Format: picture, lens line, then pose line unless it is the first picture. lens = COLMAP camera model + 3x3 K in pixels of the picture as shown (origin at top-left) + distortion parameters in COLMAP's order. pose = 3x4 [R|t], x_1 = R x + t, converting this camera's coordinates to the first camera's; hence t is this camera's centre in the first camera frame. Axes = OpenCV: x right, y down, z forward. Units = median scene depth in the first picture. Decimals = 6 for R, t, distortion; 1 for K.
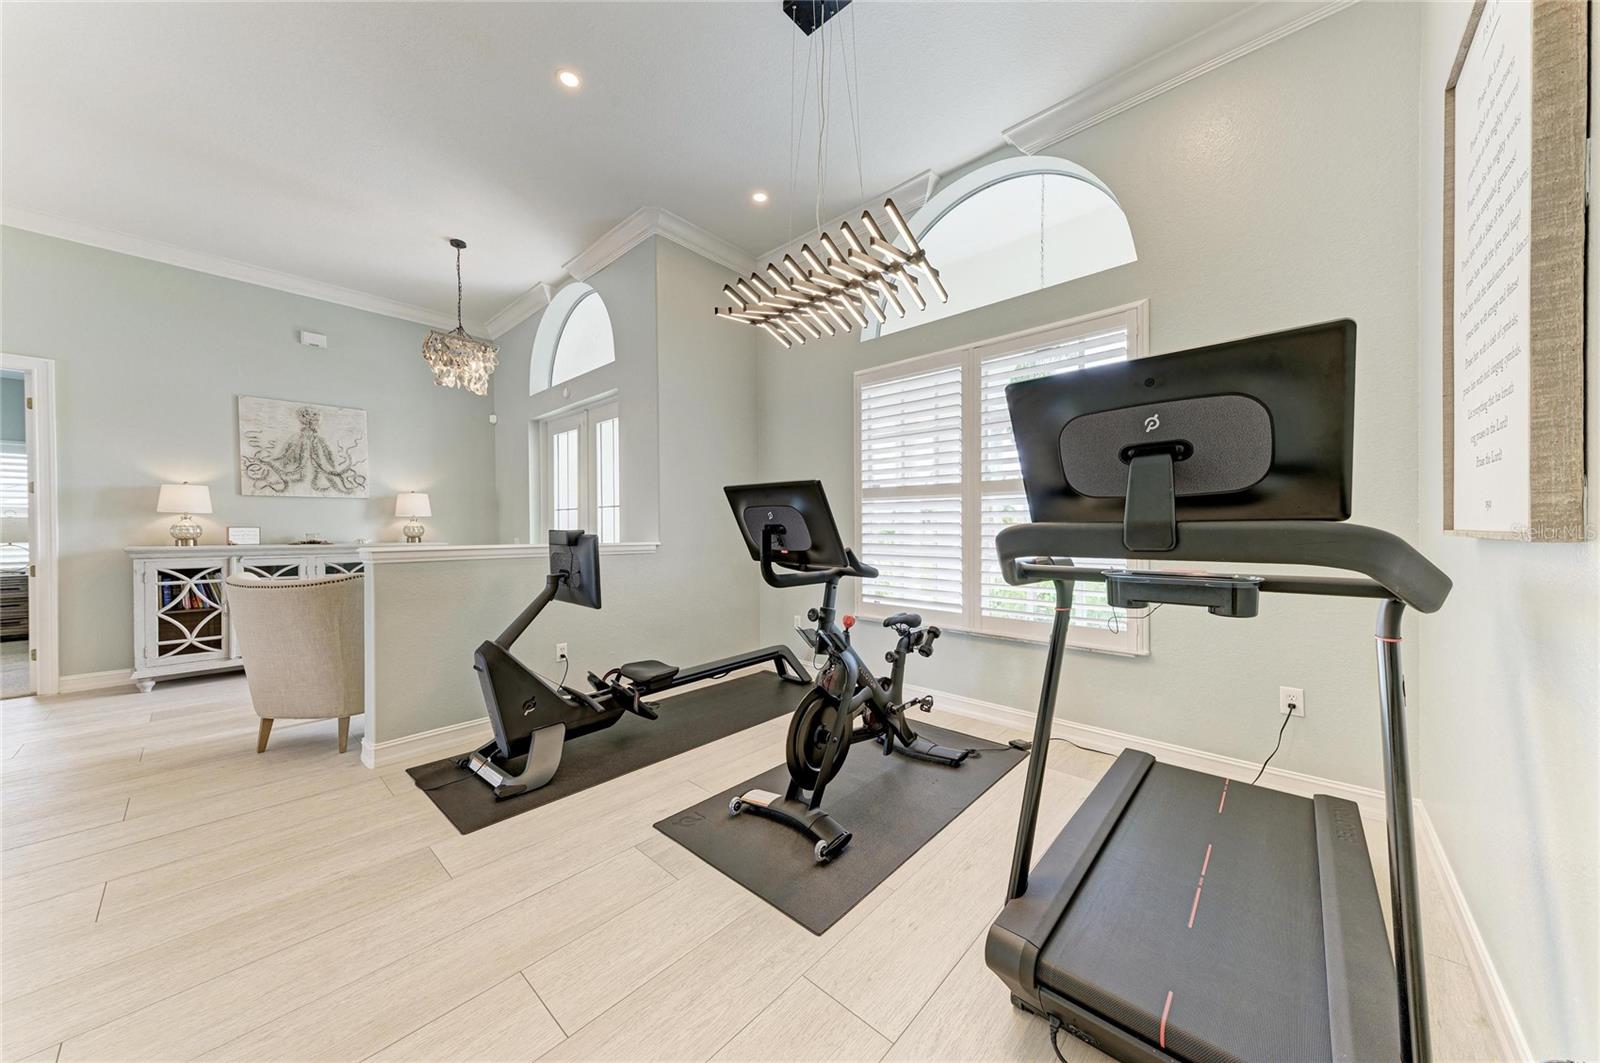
lens RADIAL K [[543.9, 0, 800.0], [0, 543.9, 531.5], [0, 0, 1]] dist [0.011363, -0.000017]
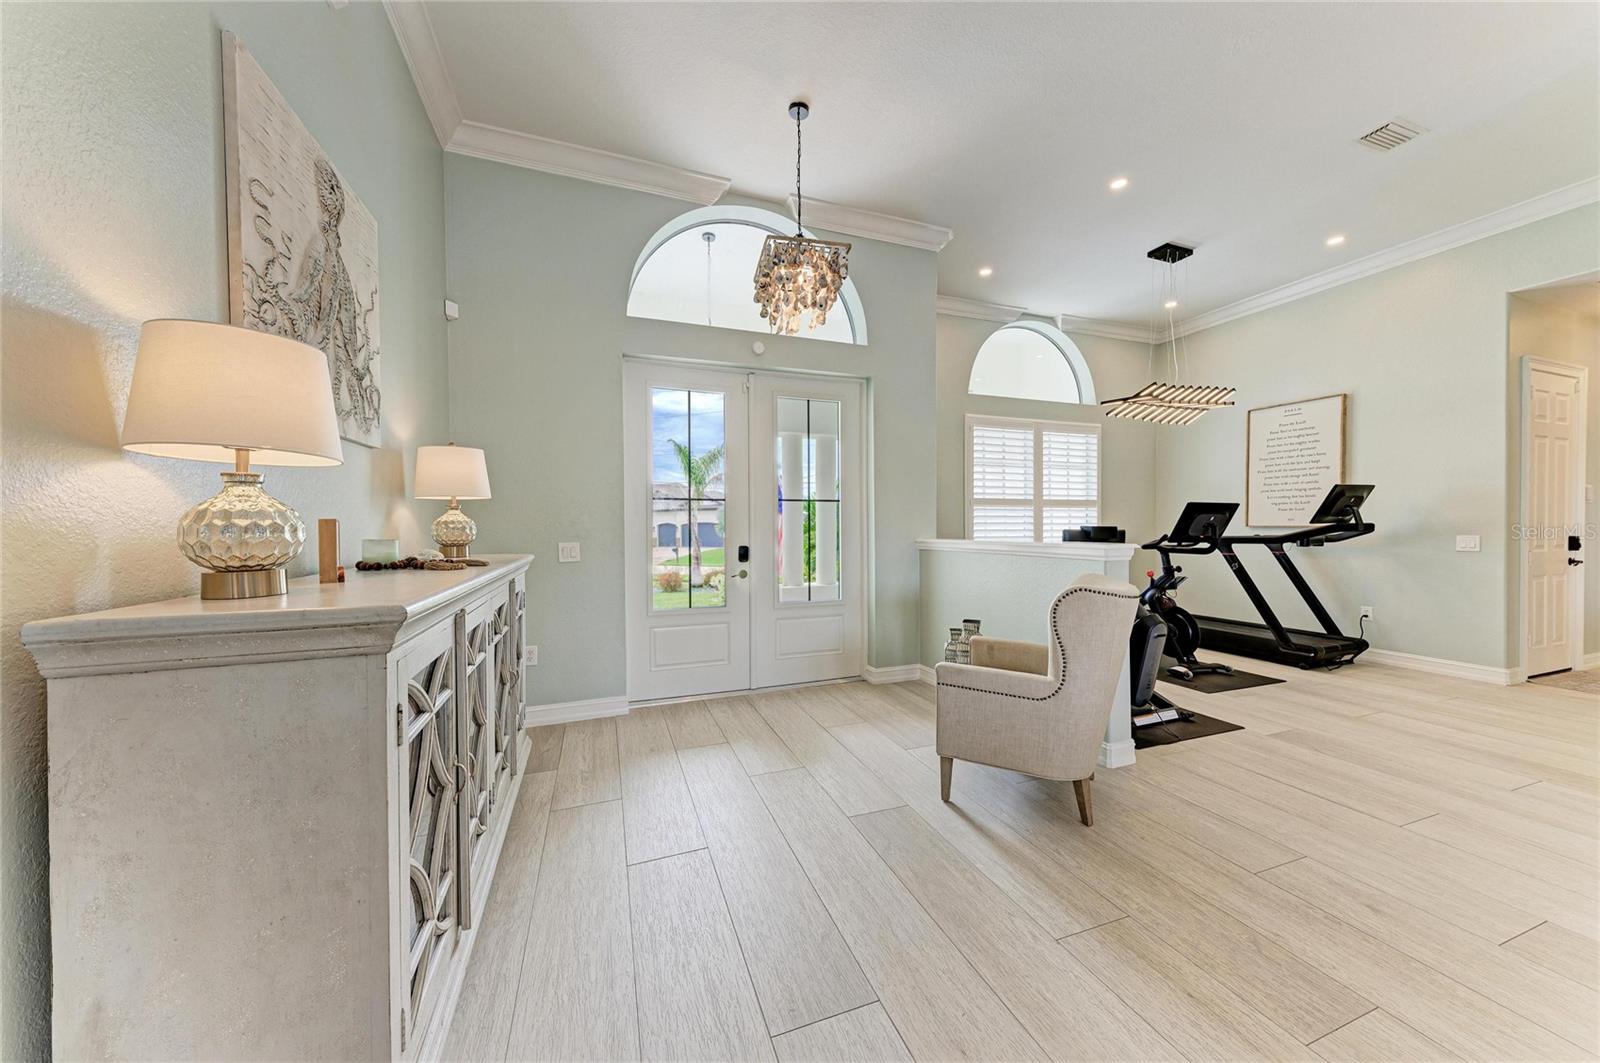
lens RADIAL K [[543.9, 0, 800.0], [0, 543.9, 531.5], [0, 0, 1]] dist [0.011363, -0.000017]
pose [[0.463339, -0.008160, 0.886144, -1.541307], [0.012403, 0.999919, 0.002722, -0.001287], [-0.886095, 0.009730, 0.463402, 0.848594]]
